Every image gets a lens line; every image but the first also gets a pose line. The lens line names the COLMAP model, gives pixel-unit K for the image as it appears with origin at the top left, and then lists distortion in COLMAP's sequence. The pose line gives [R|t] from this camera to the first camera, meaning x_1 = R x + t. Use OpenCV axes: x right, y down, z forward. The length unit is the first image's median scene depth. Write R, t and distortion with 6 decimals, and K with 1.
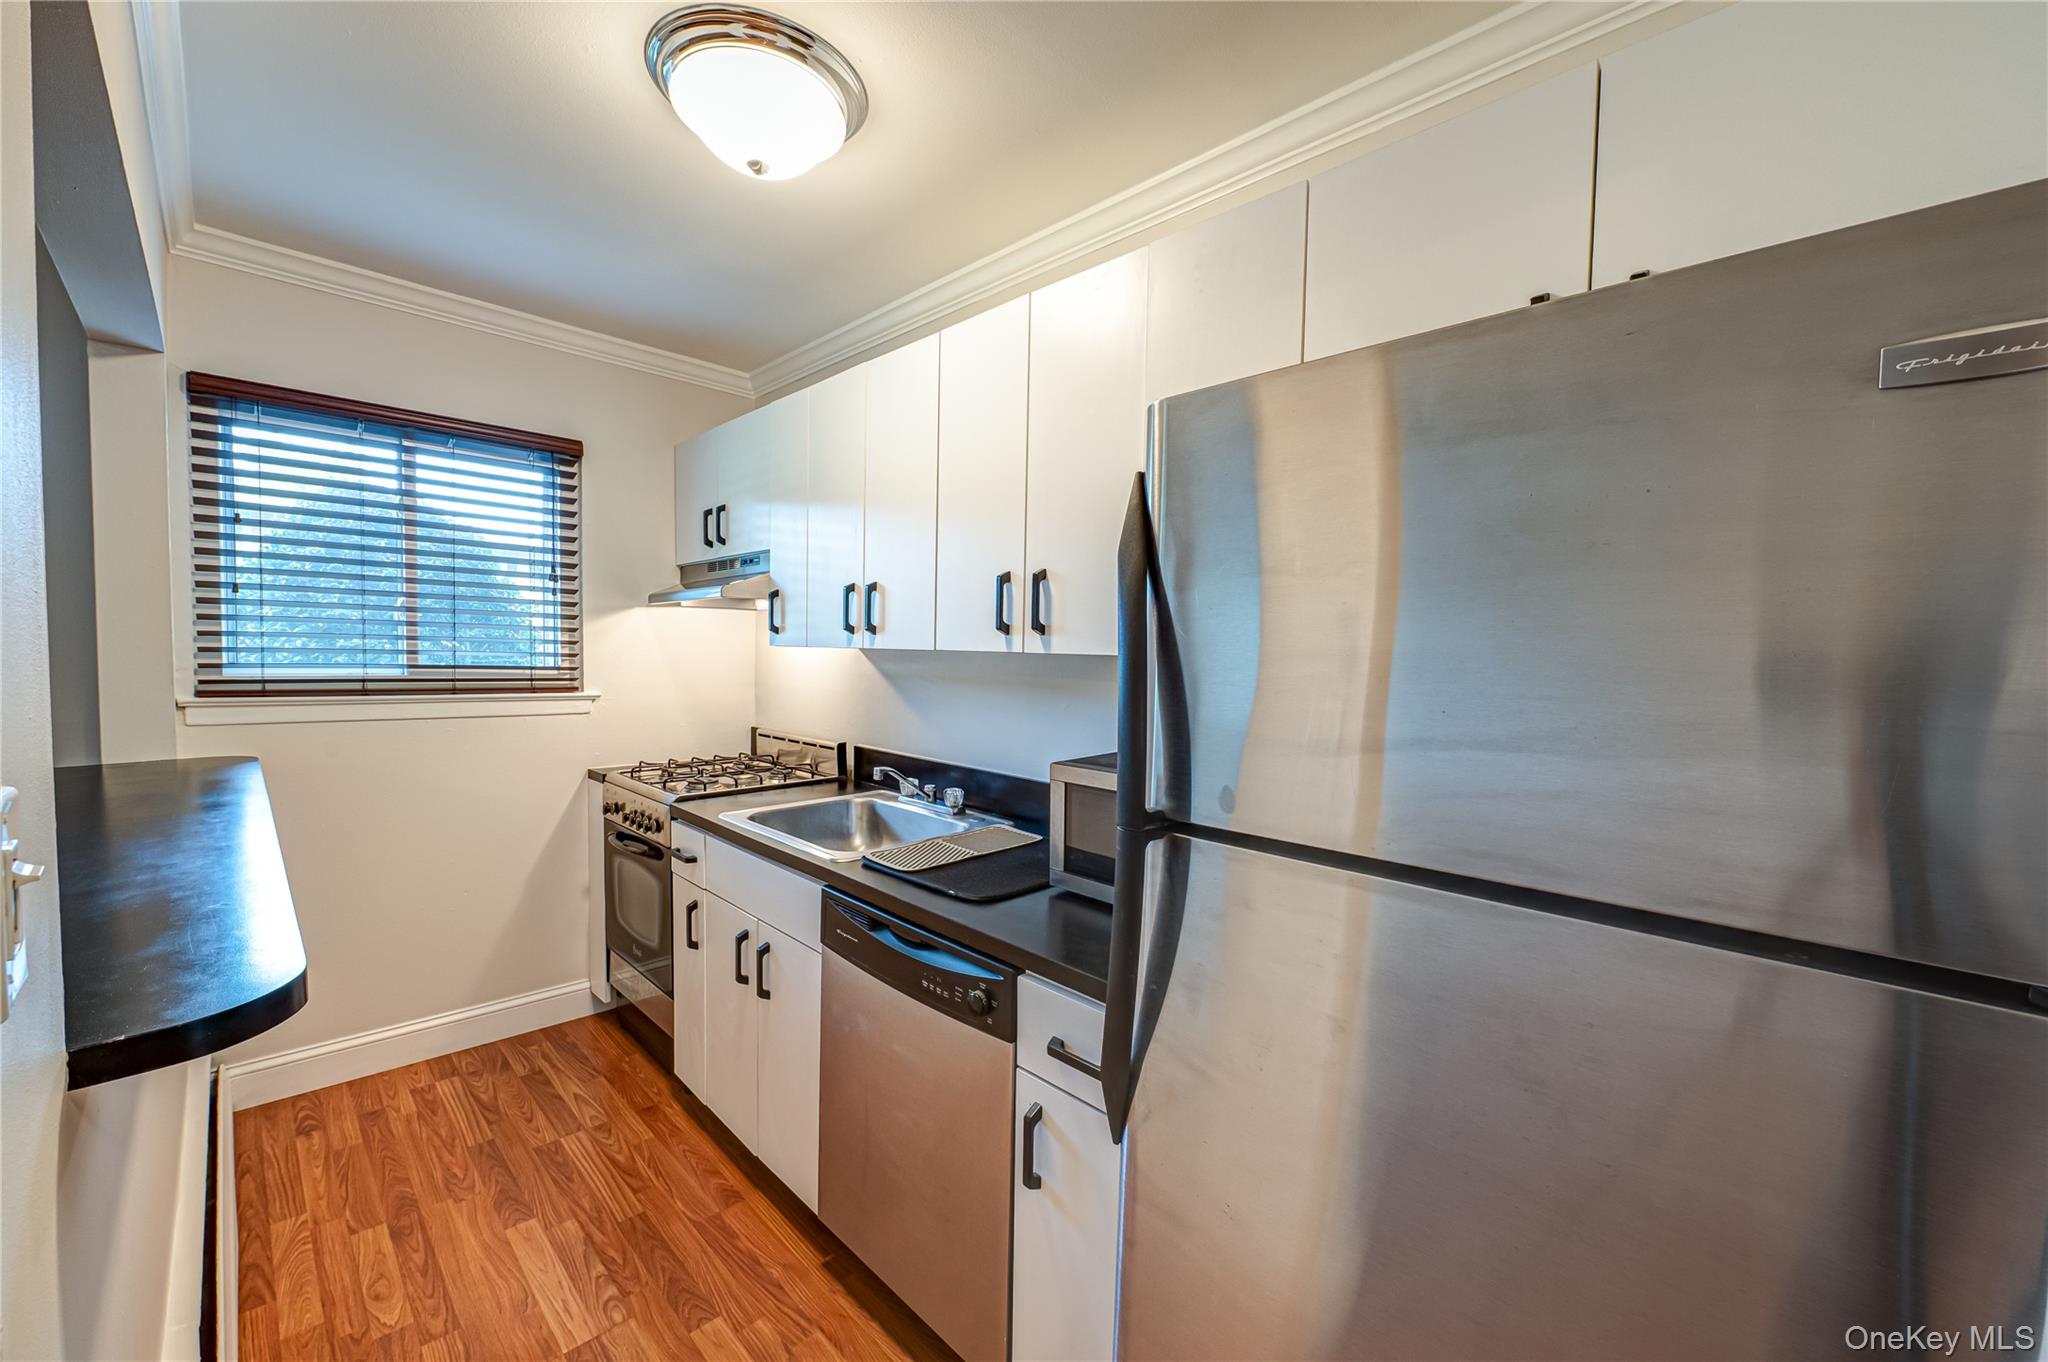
lens RADIAL K [[800.5, 0, 1036.5], [0, 800.5, 681.9], [0, 0, 1]] dist [-0.012990, -0.000209]
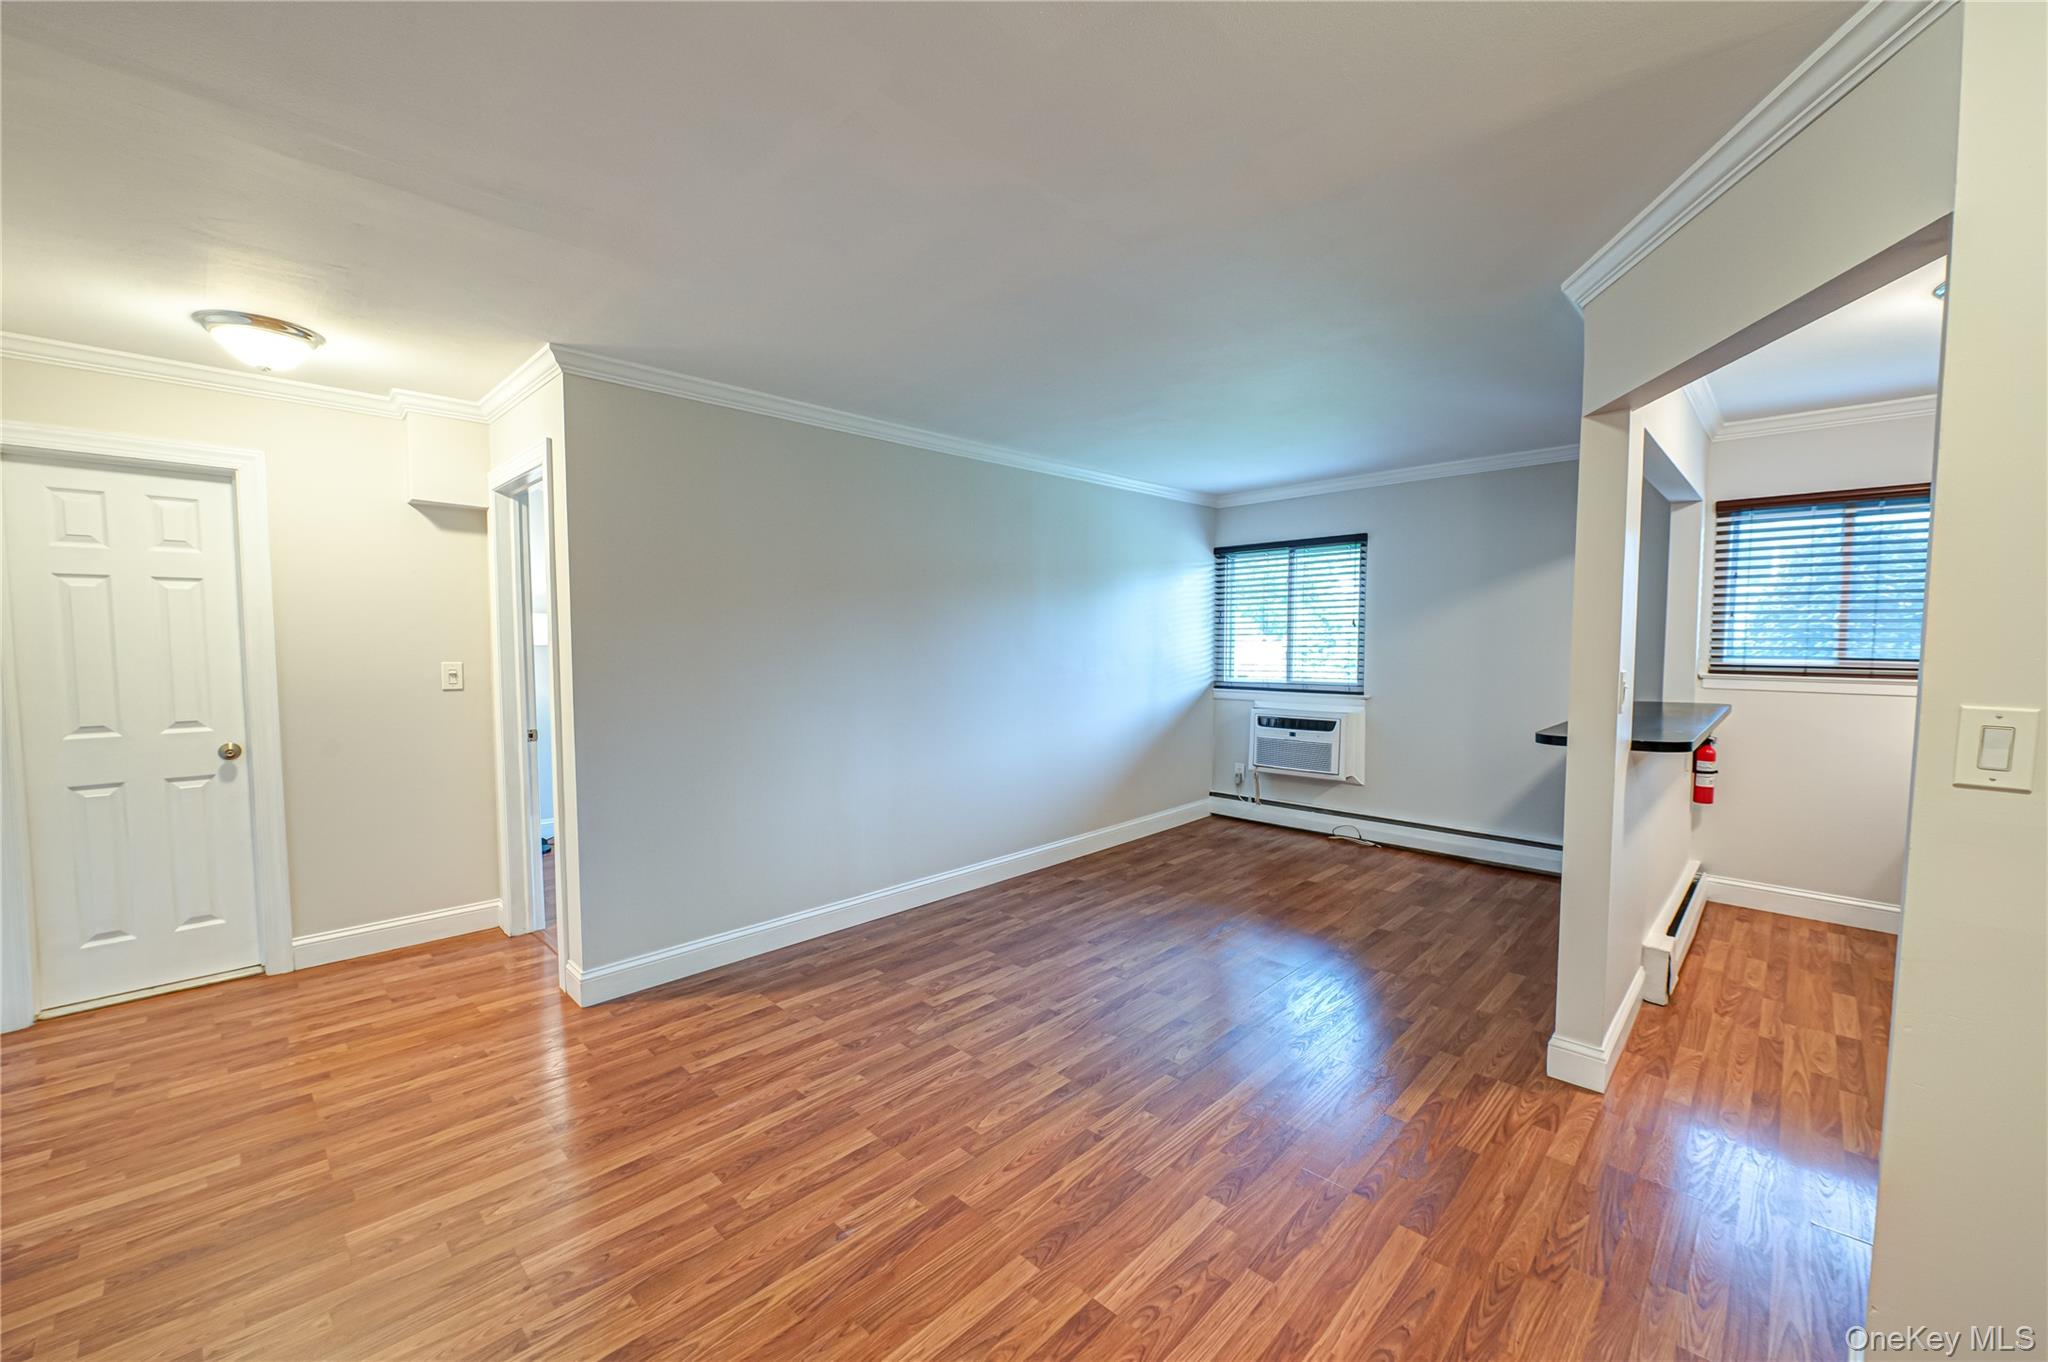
lens RADIAL K [[801.6, 0, 1032.6], [0, 801.6, 692.5], [0, 0, 1]] dist [-0.002958, -0.000476]
pose [[0.004341, 0.046920, -0.998889, 0.825103], [-0.041137, 0.998061, 0.046702, 0.041770], [0.999144, 0.040889, 0.006262, -0.615332]]
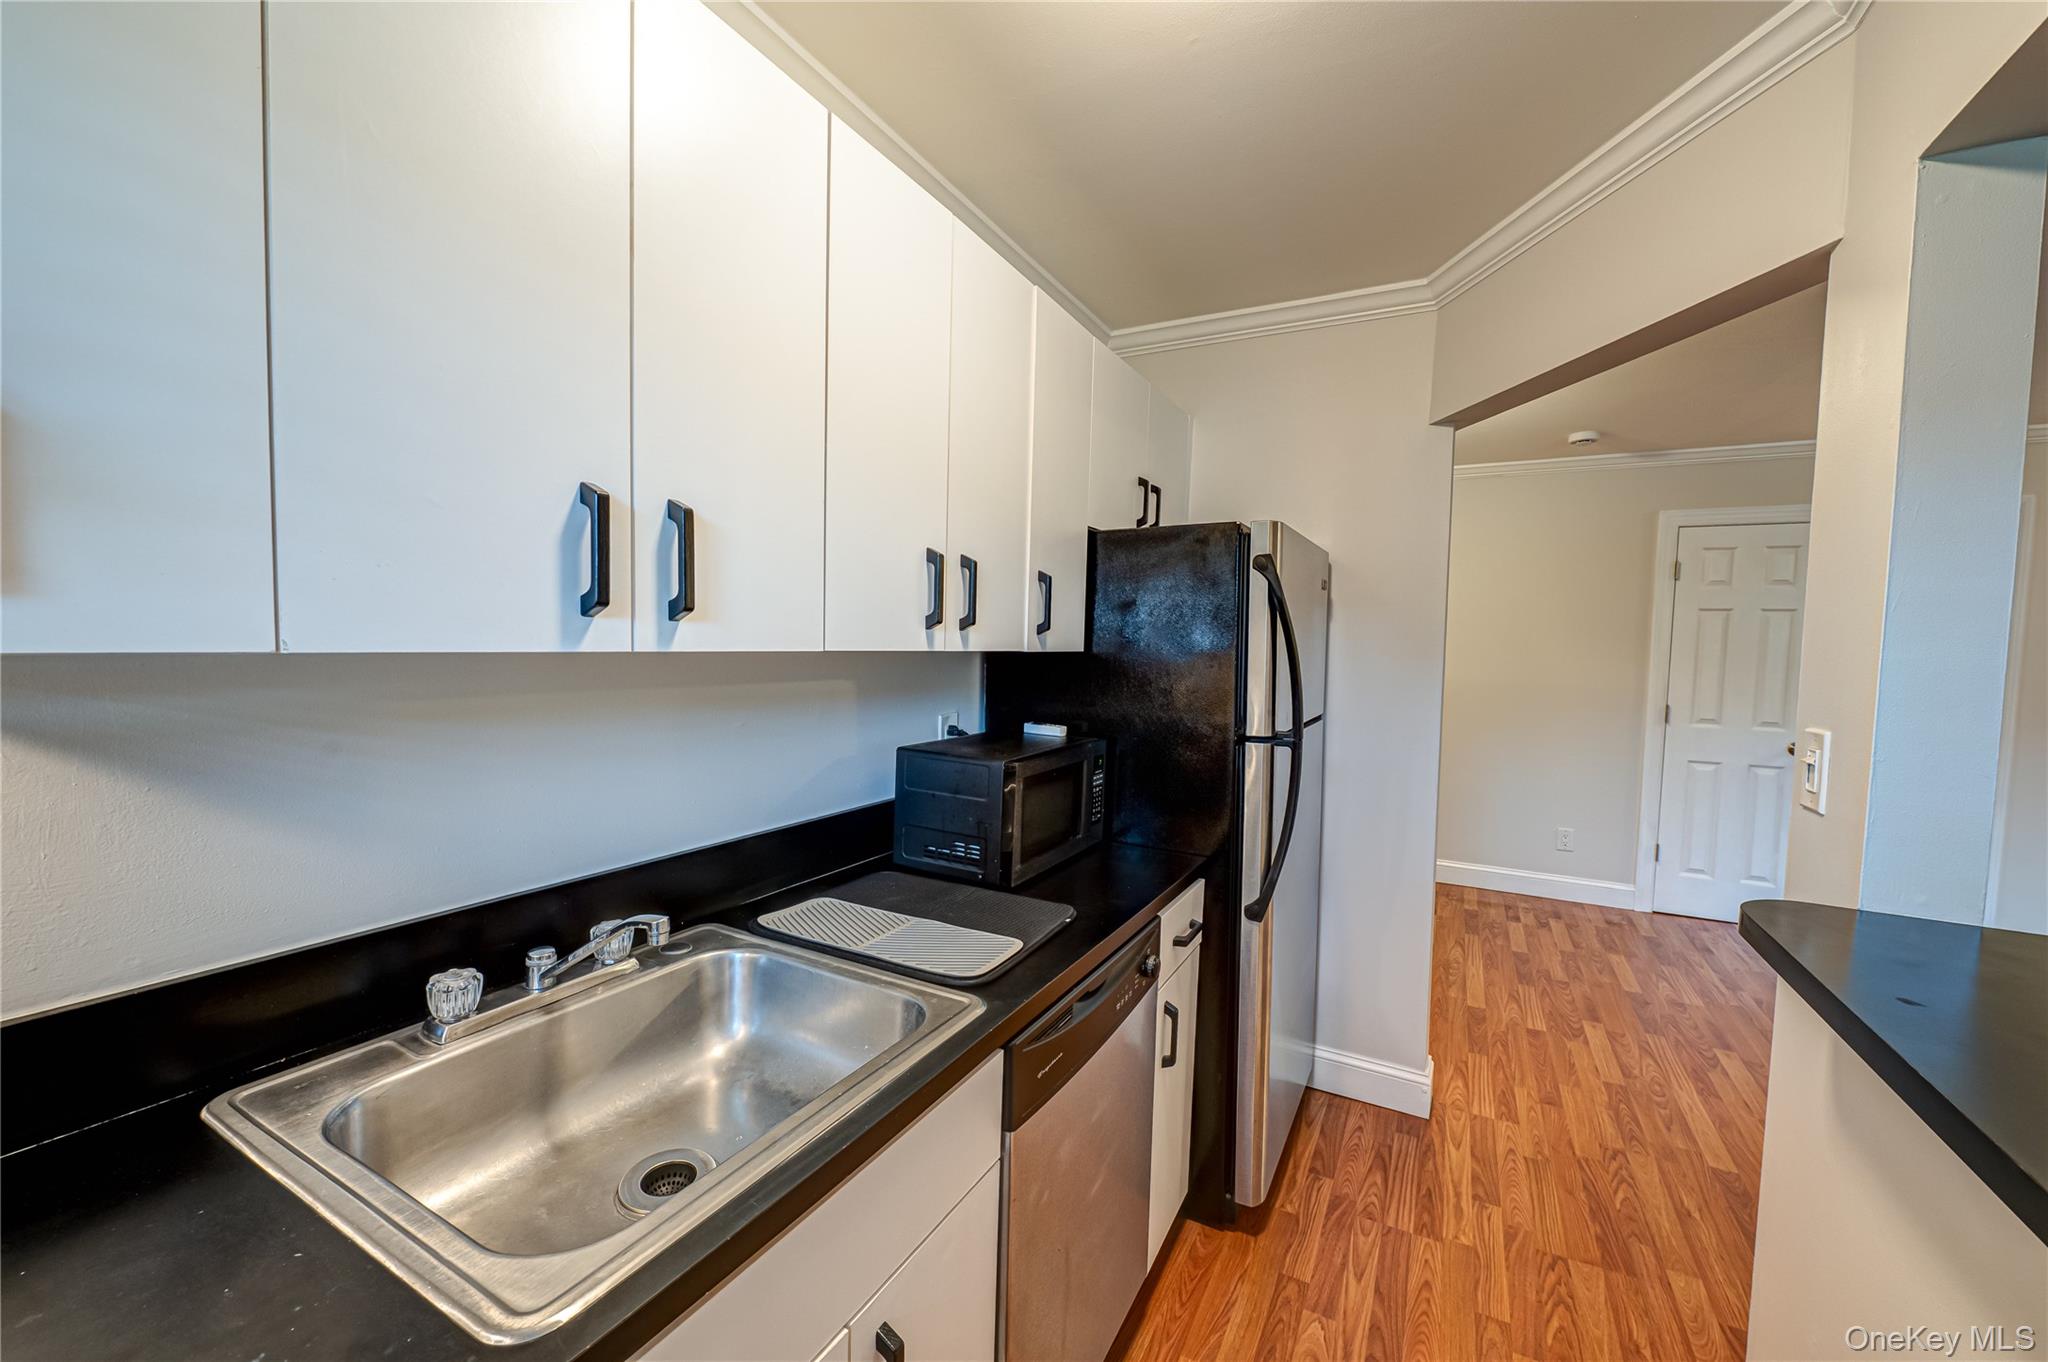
lens RADIAL K [[802.8, 0, 1030.3], [0, 802.8, 686.6], [0, 0, 1]] dist [-0.005512, -0.001003]
pose [[-0.279364, -0.081922, 0.956684, -0.670435], [0.013627, 0.995915, 0.089260, -0.058994], [-0.960089, 0.037973, -0.277107, 0.912571]]
